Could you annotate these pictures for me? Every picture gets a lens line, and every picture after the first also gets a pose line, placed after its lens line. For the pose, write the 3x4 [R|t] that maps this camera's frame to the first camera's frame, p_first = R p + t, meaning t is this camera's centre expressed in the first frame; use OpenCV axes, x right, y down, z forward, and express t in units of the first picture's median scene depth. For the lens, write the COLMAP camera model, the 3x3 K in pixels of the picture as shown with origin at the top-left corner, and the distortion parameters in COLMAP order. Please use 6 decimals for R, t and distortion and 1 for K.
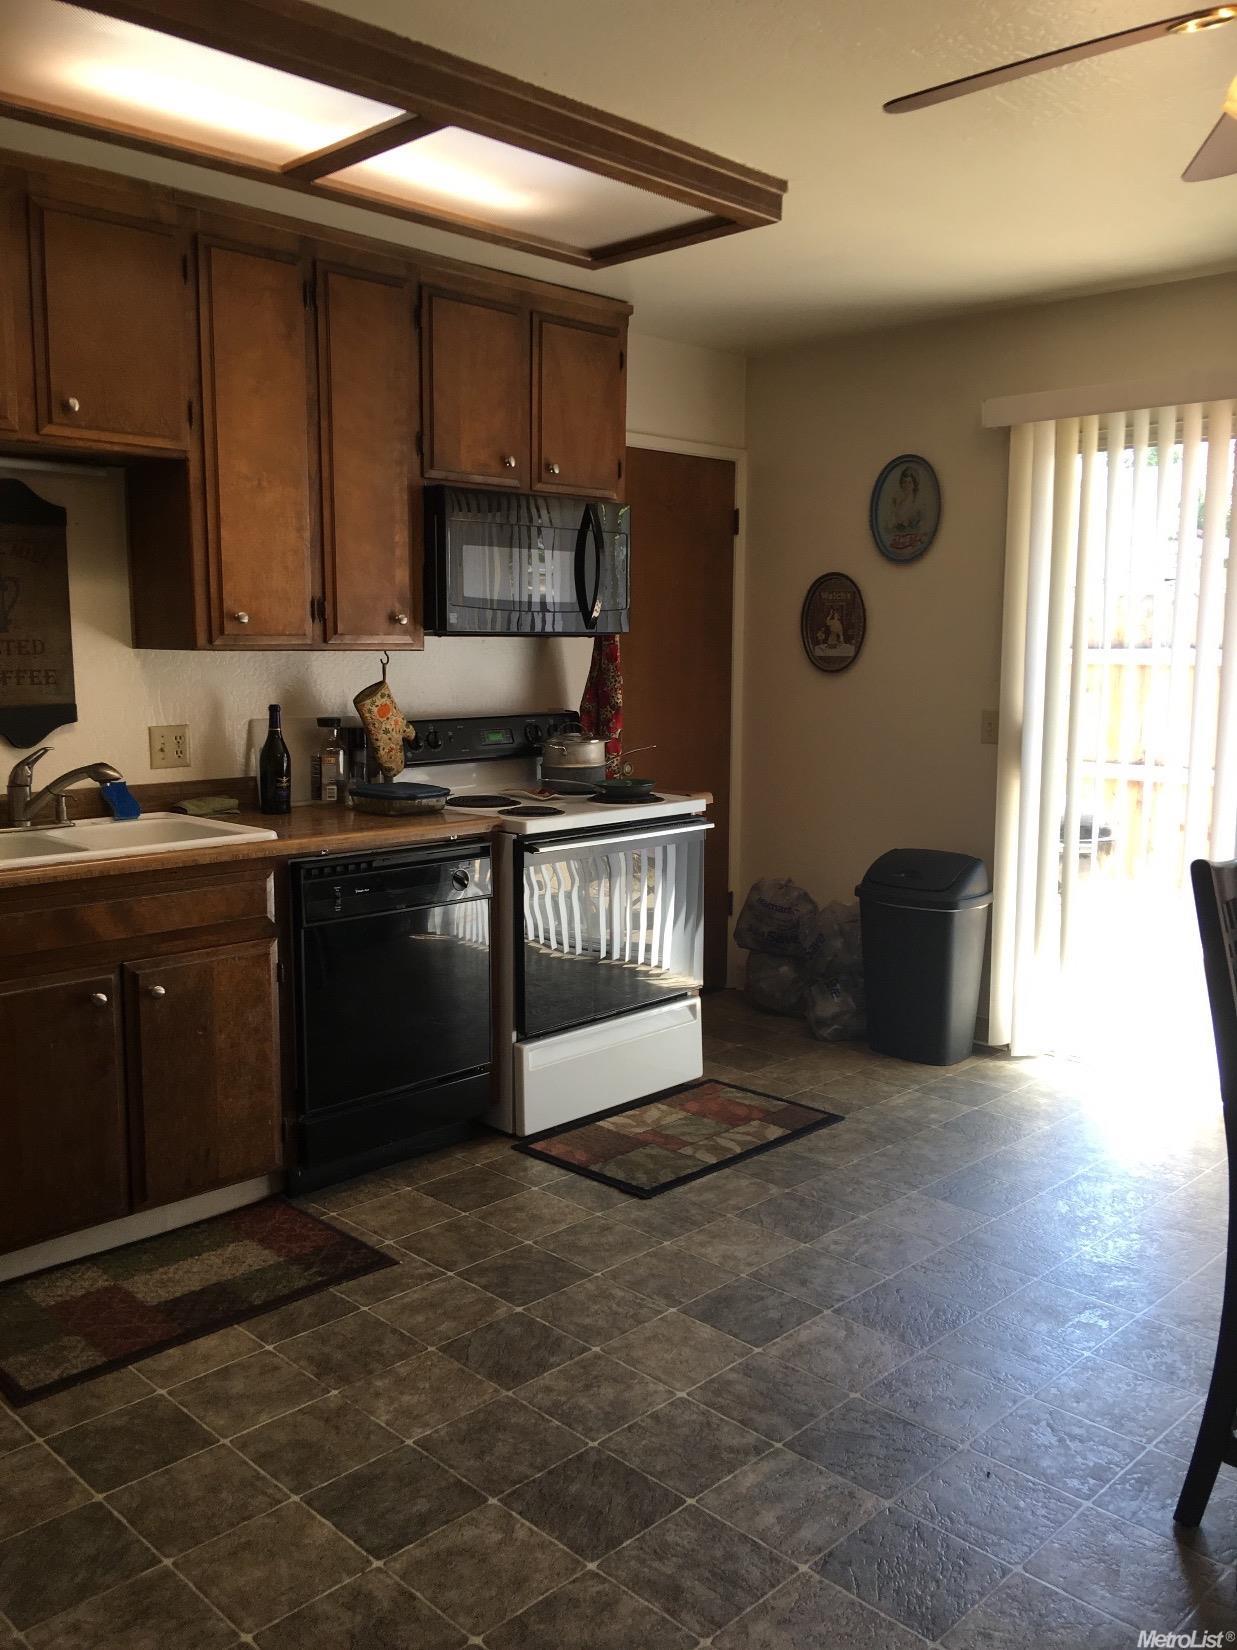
lens RADIAL K [[1397.0, 0, 617.1], [0, 1397.0, 822.4], [0, 0, 1]] dist [0.062273, -0.073267]
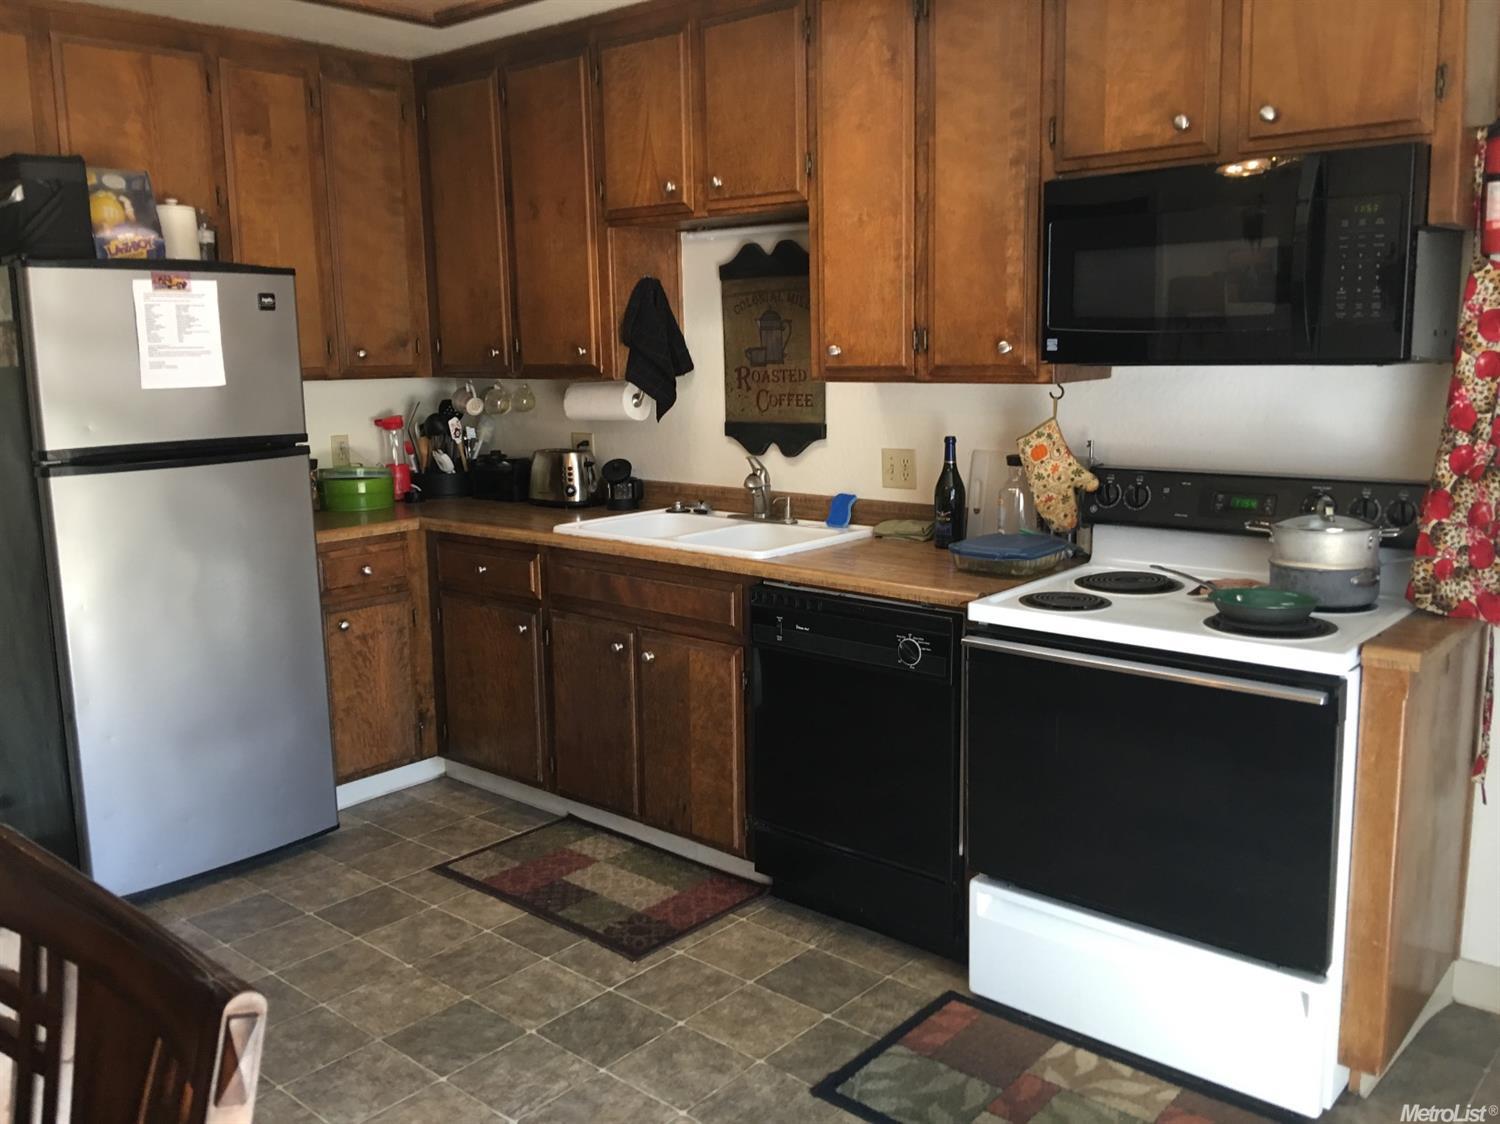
lens RADIAL K [[1270.0, 0, 735.2], [0, 1270.0, 520.2], [0, 0, 1]] dist [0.062273, -0.073267]
pose [[0.054033, 0.135946, -0.989242, 0.720566], [-0.111426, 0.985322, 0.129321, -0.142905], [0.992303, 0.103239, 0.068388, 0.919744]]
